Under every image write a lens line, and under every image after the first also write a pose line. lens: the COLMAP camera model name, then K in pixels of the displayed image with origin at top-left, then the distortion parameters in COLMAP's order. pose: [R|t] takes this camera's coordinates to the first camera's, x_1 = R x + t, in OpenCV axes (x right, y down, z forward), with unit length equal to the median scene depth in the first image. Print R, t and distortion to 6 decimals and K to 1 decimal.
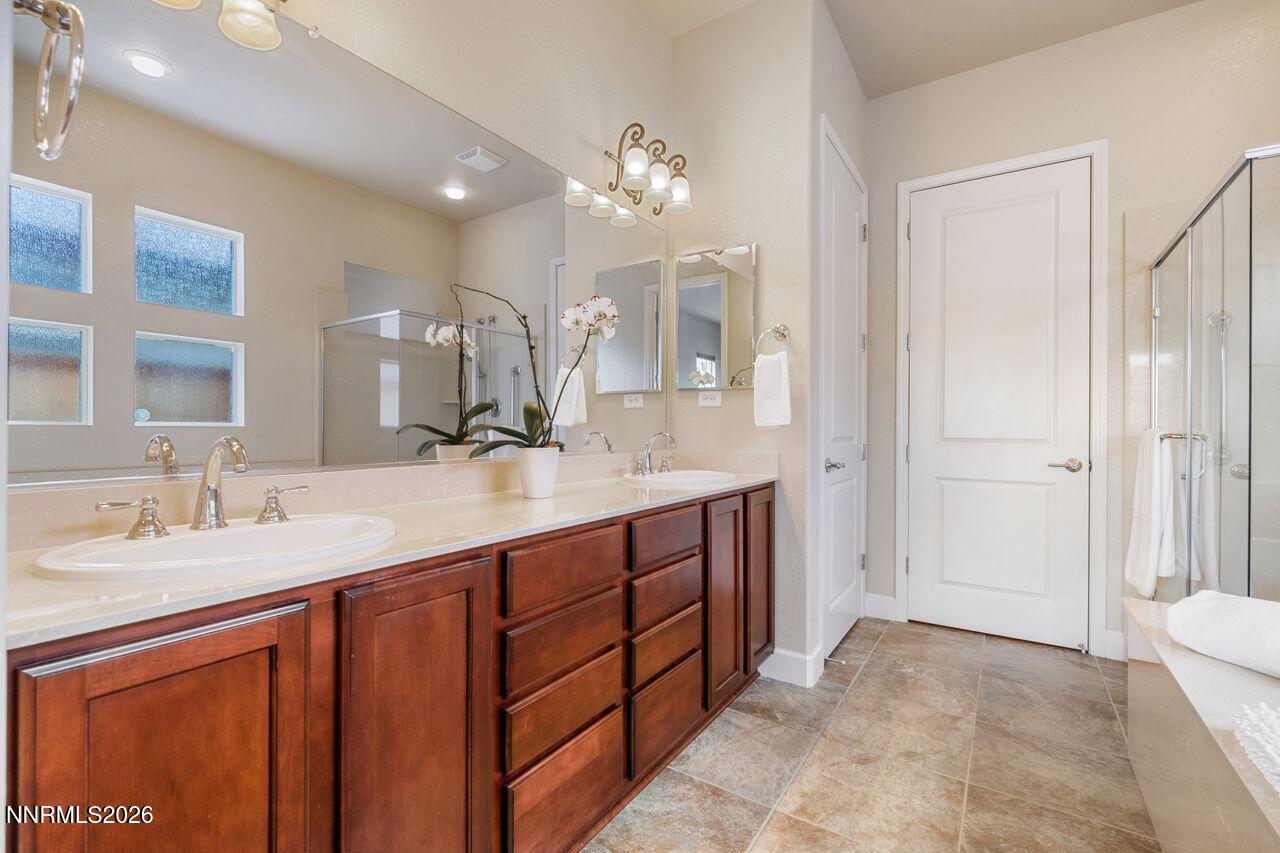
lens RADIAL K [[564.6, 0, 627.8], [0, 564.6, 424.4], [0, 0, 1]] dist [-0.002718, 0.000533]
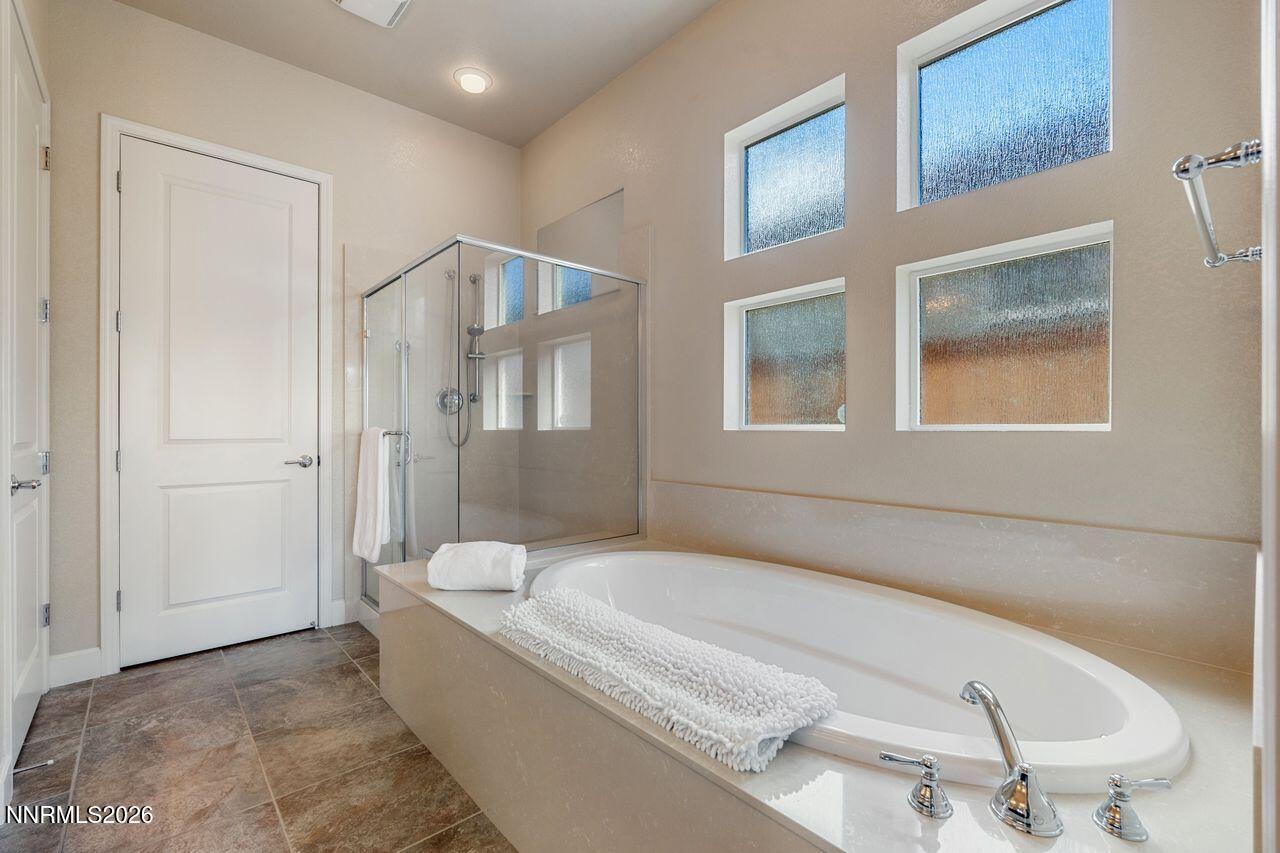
lens RADIAL K [[564.6, 0, 630.4], [0, 564.6, 426.9], [0, 0, 1]] dist [-0.002718, 0.000533]
pose [[0.251461, -0.007587, 0.967838, -0.120783], [0.001315, 0.999971, 0.007497, -0.001632], [-0.967866, -0.000613, 0.251464, 0.128948]]
